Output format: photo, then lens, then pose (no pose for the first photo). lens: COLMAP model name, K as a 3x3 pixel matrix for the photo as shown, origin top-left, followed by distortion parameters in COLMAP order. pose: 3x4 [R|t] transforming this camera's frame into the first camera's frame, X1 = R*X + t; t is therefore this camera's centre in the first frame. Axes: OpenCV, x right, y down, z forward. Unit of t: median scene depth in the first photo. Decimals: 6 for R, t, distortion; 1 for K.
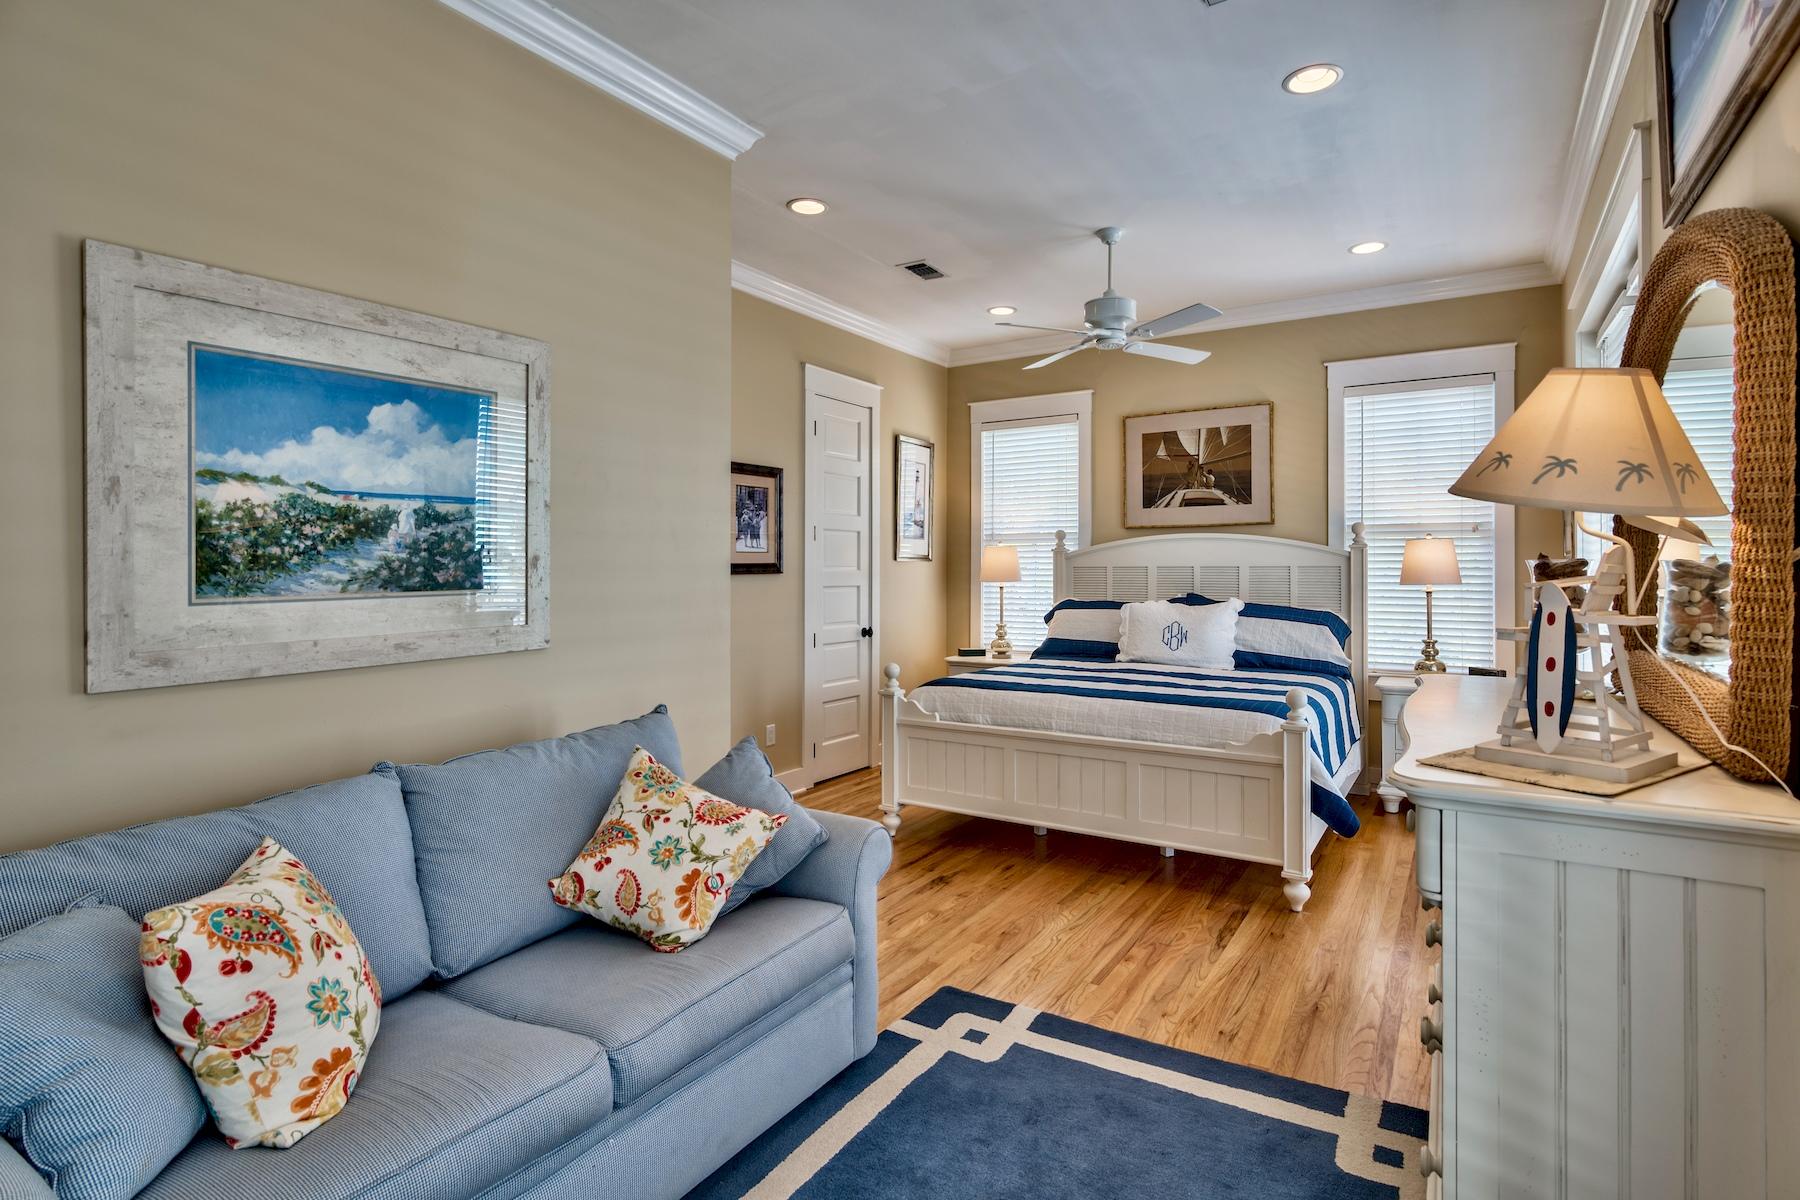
lens RADIAL K [[899.0, 0, 900.7], [0, 899.0, 587.8], [0, 0, 1]] dist [-0.003882, 0.000107]
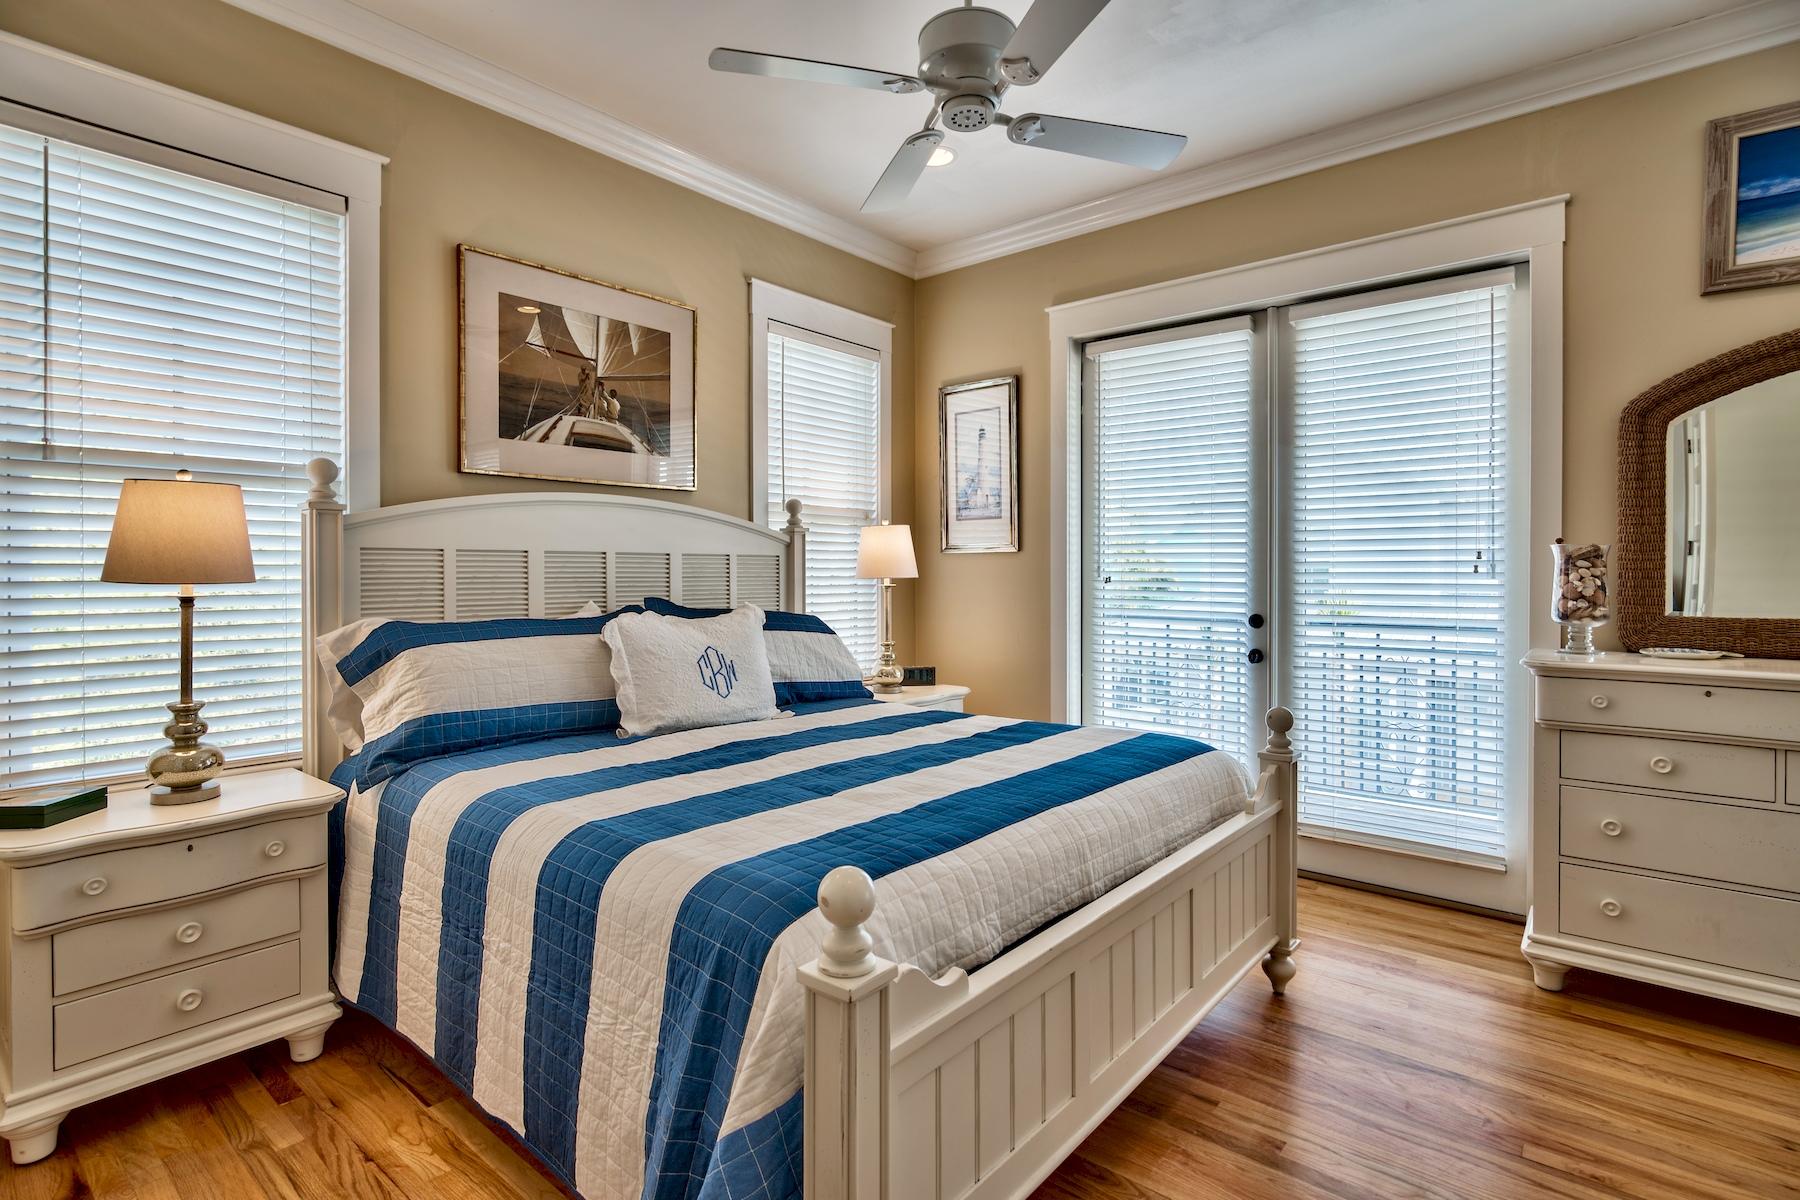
lens RADIAL K [[899.0, 0, 900.1], [0, 899.0, 586.2], [0, 0, 1]] dist [-0.003882, 0.000107]
pose [[0.129118, -0.003164, 0.991624, -0.214923], [0.029408, 0.999567, -0.000640, 0.003376], [-0.991193, 0.029244, 0.129156, 0.733438]]
